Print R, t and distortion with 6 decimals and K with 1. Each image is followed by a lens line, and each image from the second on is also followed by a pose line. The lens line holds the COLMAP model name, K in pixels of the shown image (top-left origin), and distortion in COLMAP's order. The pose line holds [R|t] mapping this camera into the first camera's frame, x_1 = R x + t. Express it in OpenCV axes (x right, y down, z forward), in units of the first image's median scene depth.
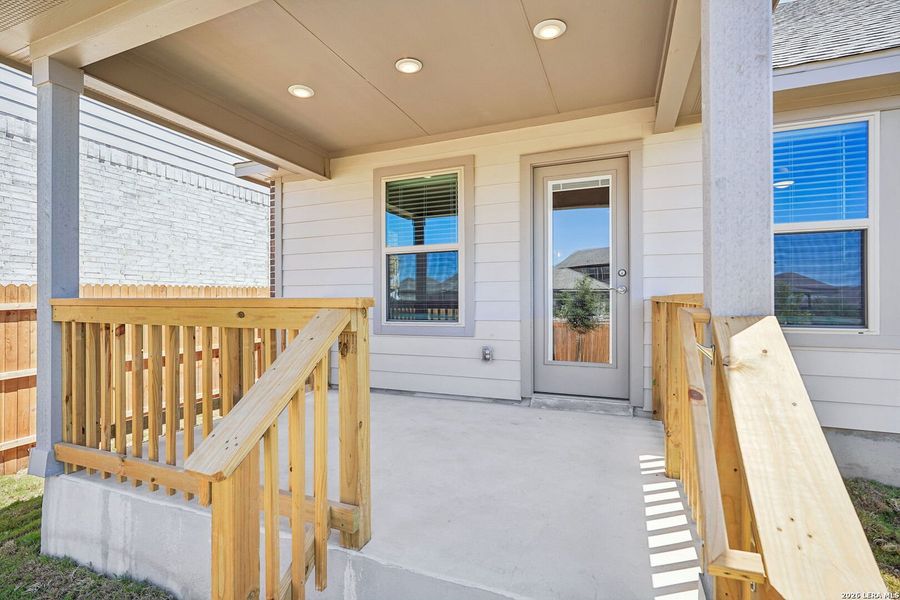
lens RADIAL K [[407.7, 0, 450.5], [0, 407.7, 297.7], [0, 0, 1]] dist [-0.001641, 0.000743]
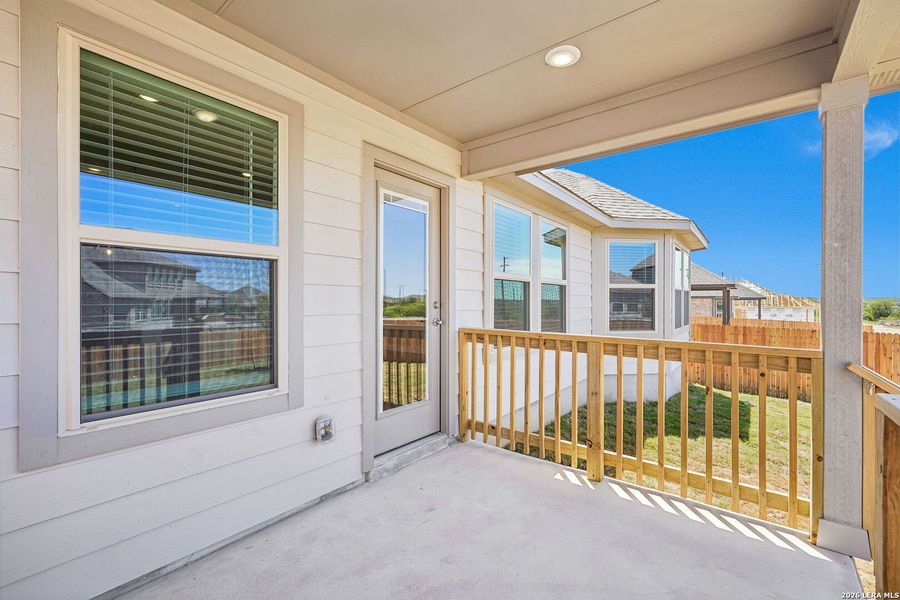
lens RADIAL K [[407.7, 0, 456.6], [0, 407.7, 304.4], [0, 0, 1]] dist [-0.001641, 0.000743]
pose [[0.293063, 0.007155, 0.956066, -0.473548], [-0.004299, 0.999972, -0.006166, -0.053996], [-0.956083, -0.002303, 0.293086, 0.629095]]
